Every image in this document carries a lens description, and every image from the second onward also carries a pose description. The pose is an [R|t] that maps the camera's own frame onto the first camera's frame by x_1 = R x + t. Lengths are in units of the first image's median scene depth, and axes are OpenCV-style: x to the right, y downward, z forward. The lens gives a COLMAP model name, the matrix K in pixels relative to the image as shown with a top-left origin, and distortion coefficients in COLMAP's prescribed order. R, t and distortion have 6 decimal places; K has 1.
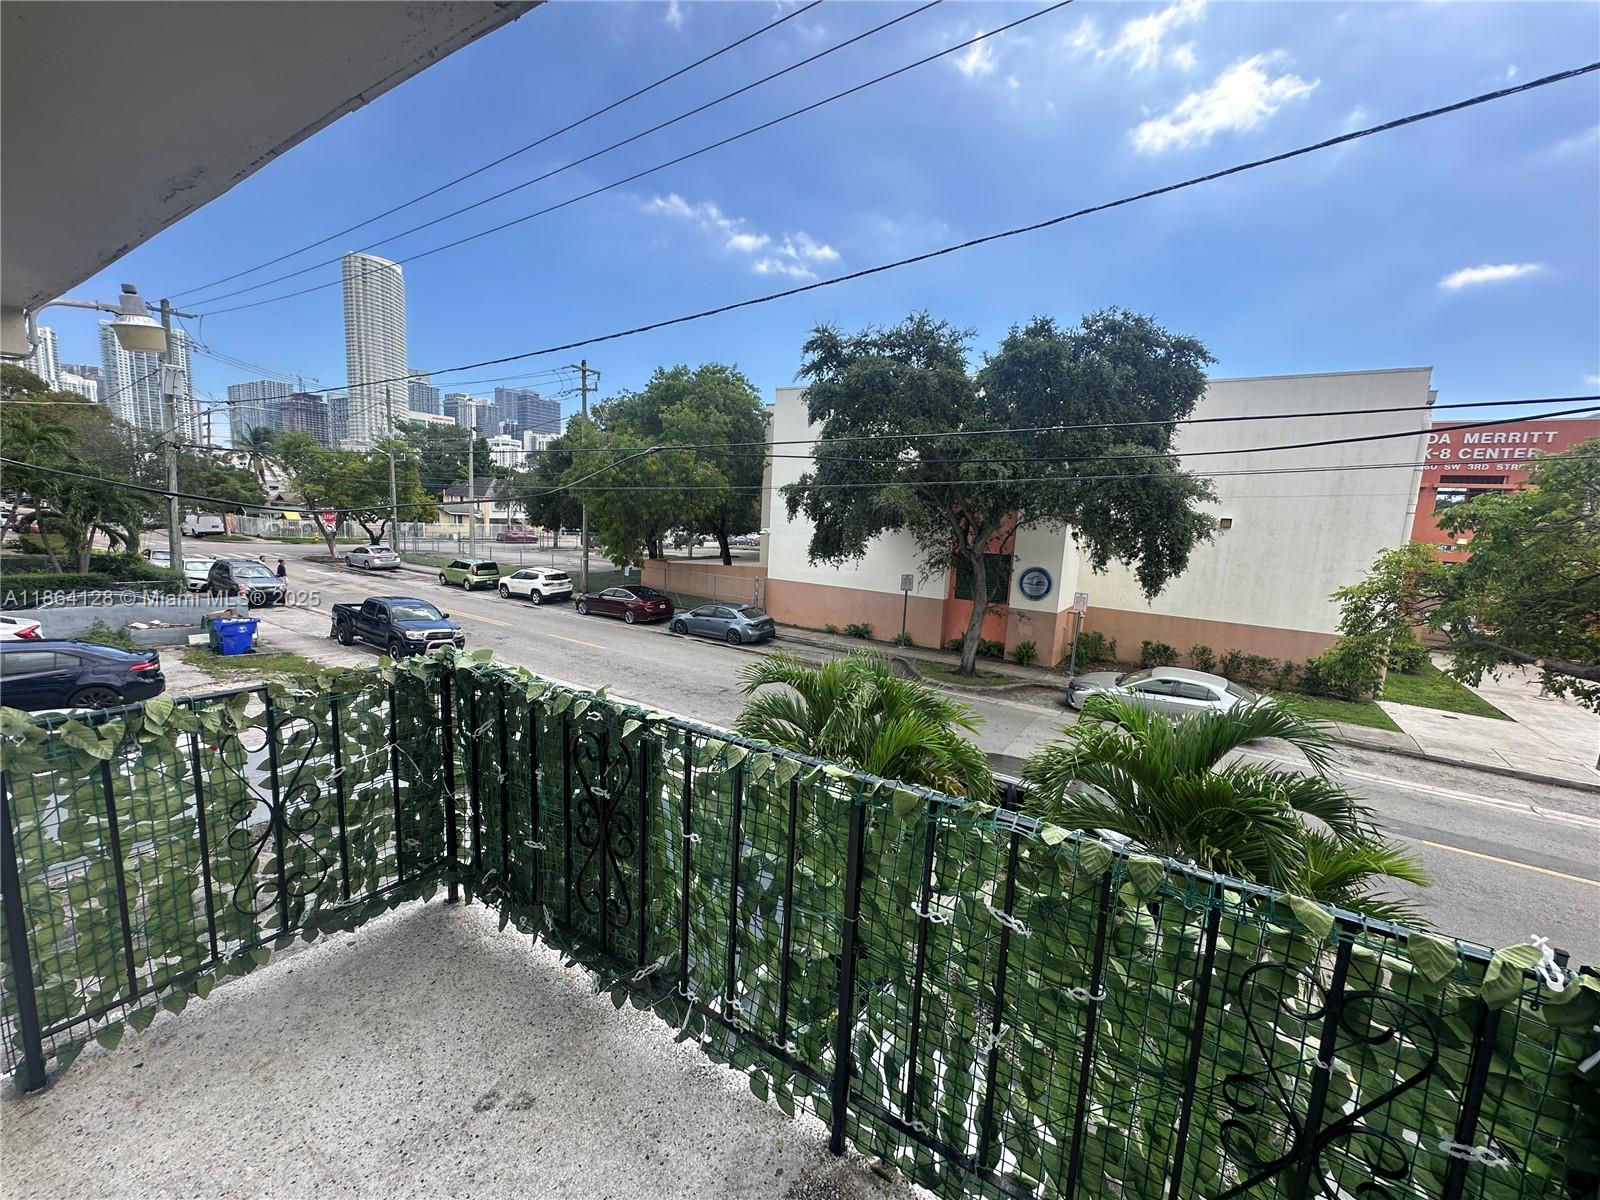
lens RADIAL K [[642.8, 0, 794.5], [0, 642.8, 604.5], [0, 0, 1]] dist [0.004057, -0.000268]
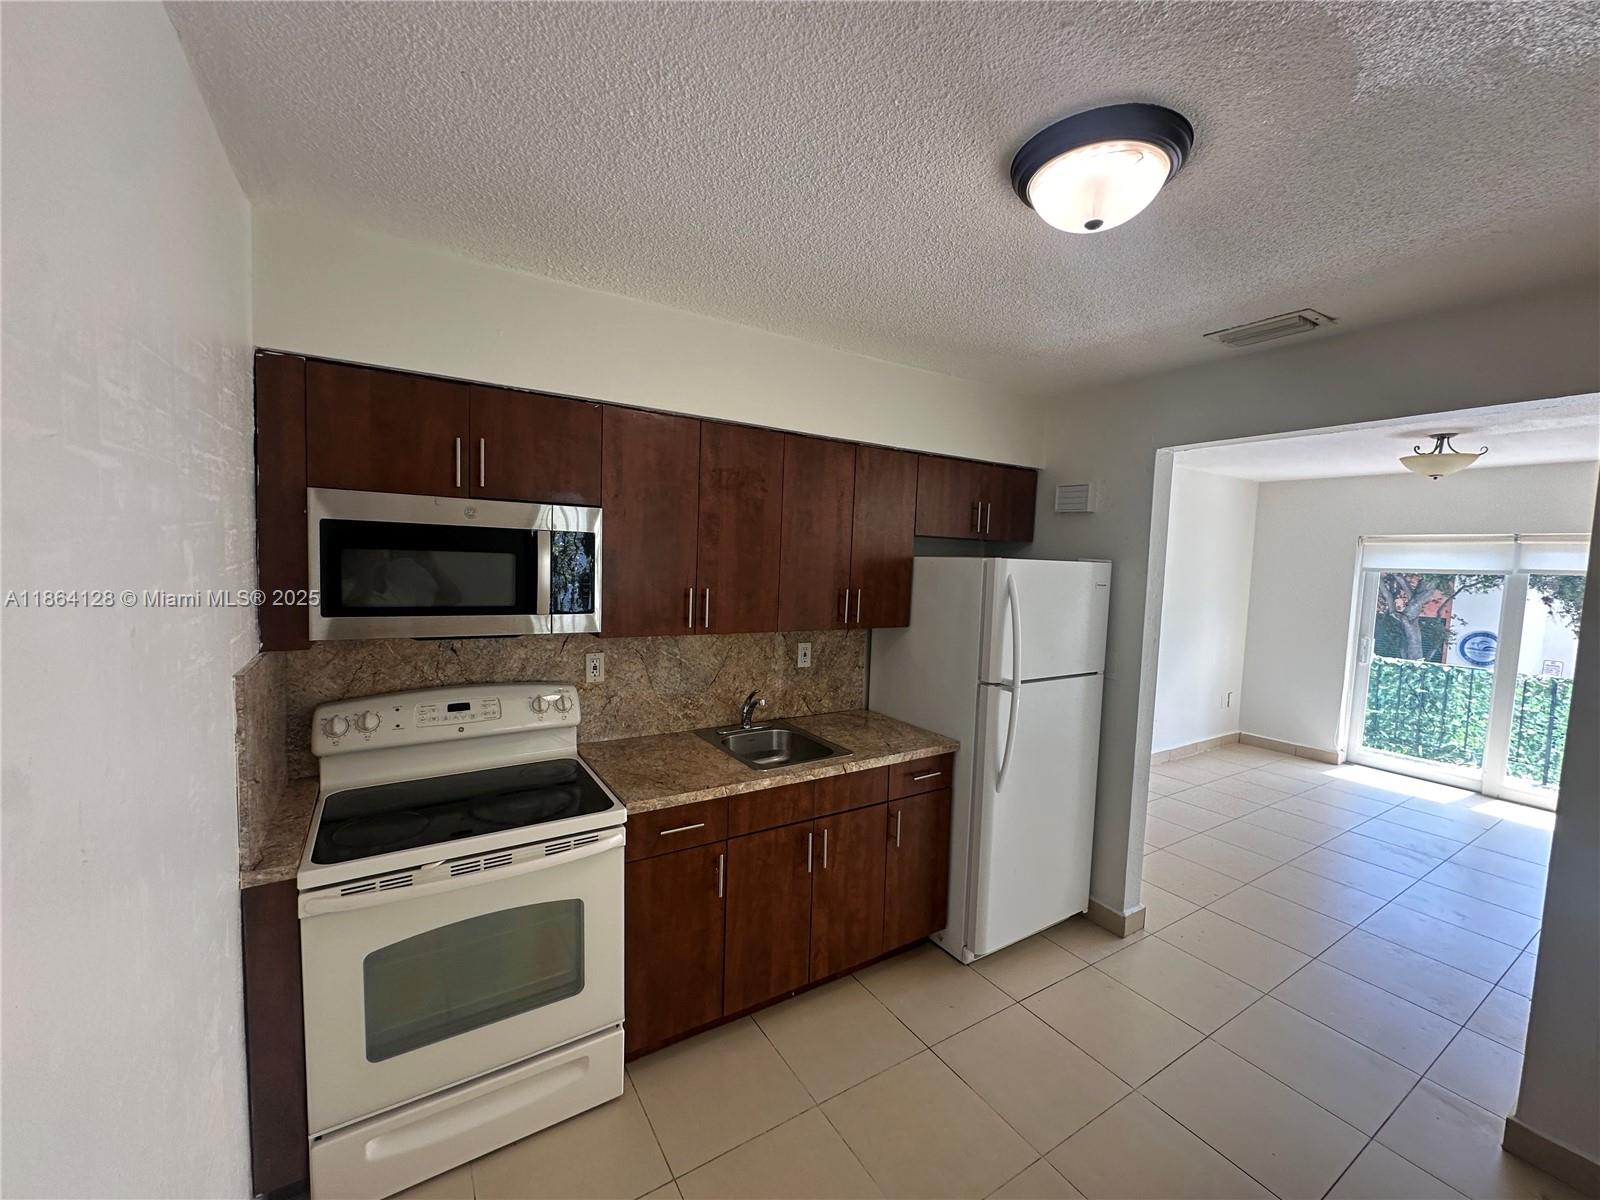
lens RADIAL K [[642.8, 0, 804.0], [0, 642.8, 604.6], [0, 0, 1]] dist [0.004057, -0.000268]
pose [[0.913980, 0.009456, -0.405649, -0.174264], [-0.044315, 0.996074, -0.076628, 0.023036], [0.403332, 0.088013, 0.910811, -0.312215]]
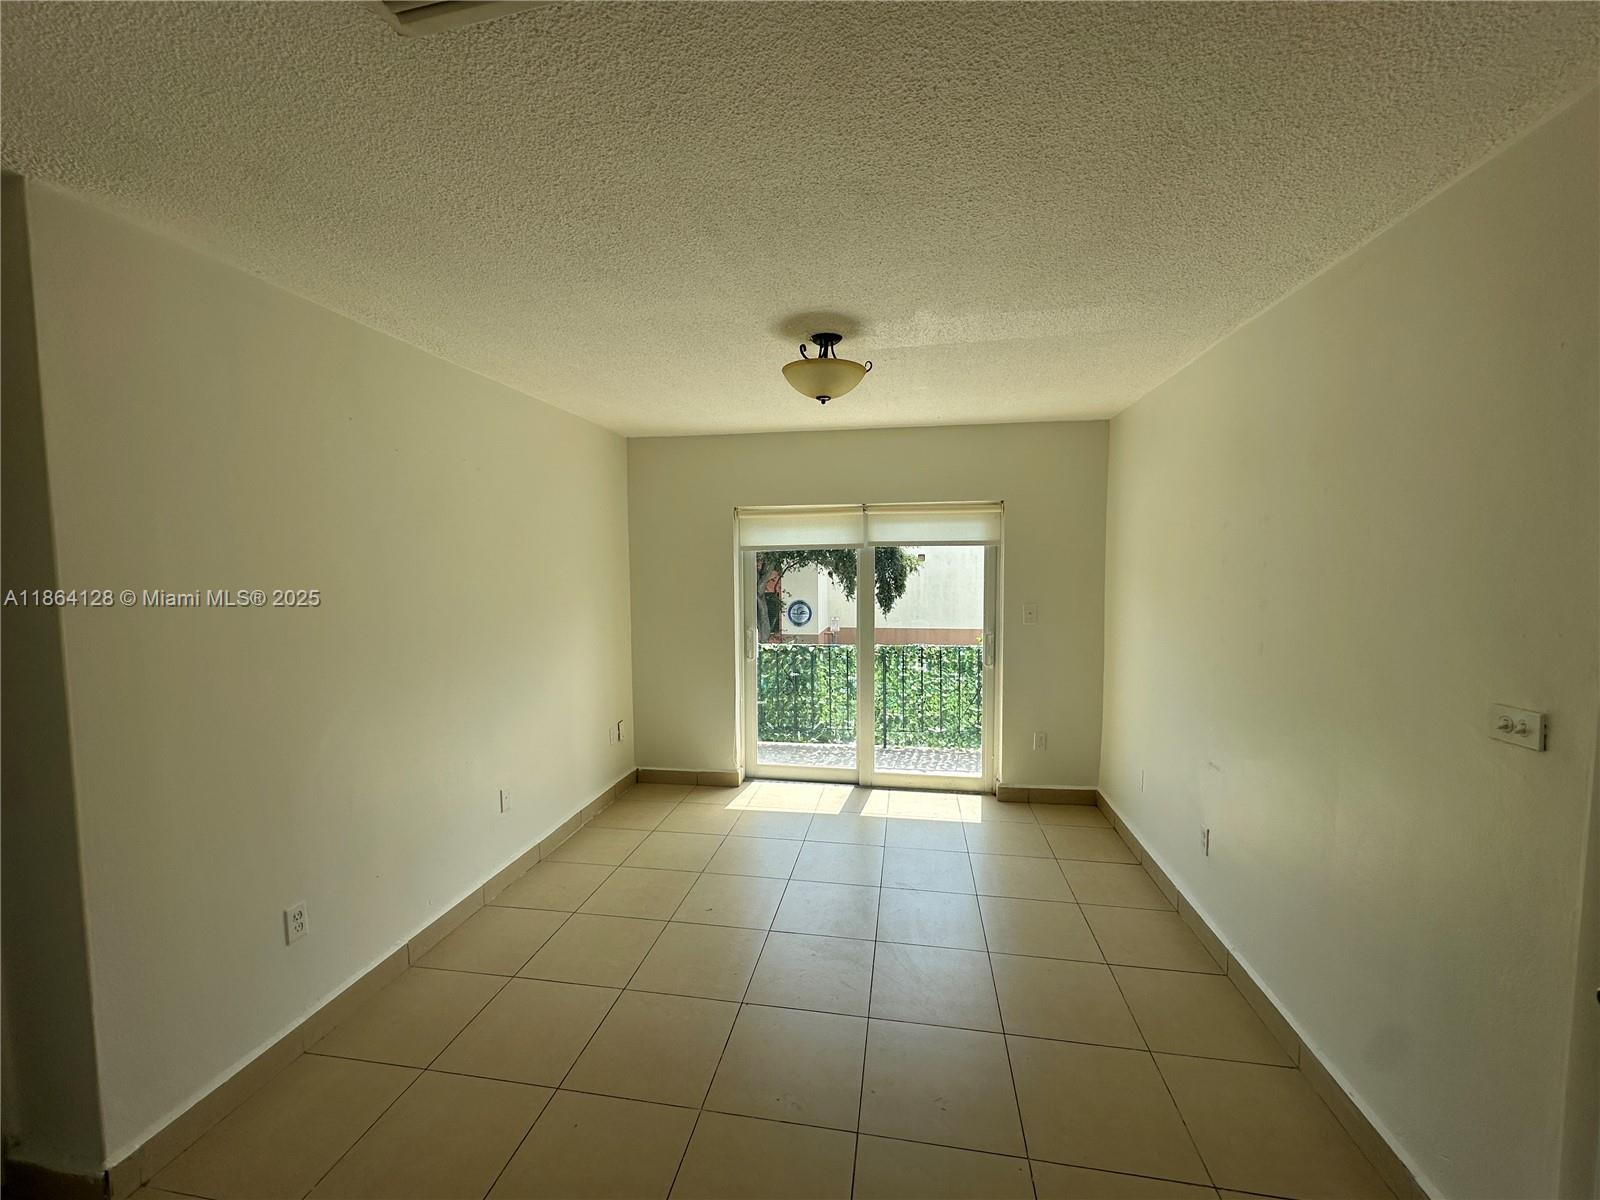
lens RADIAL K [[642.8, 0, 801.9], [0, 642.8, 604.4], [0, 0, 1]] dist [0.004057, -0.000268]
pose [[0.912790, -0.084773, 0.399535, -0.141077], [0.111790, 0.992723, -0.044763, 0.008969], [-0.392833, 0.085523, 0.915624, -0.182175]]
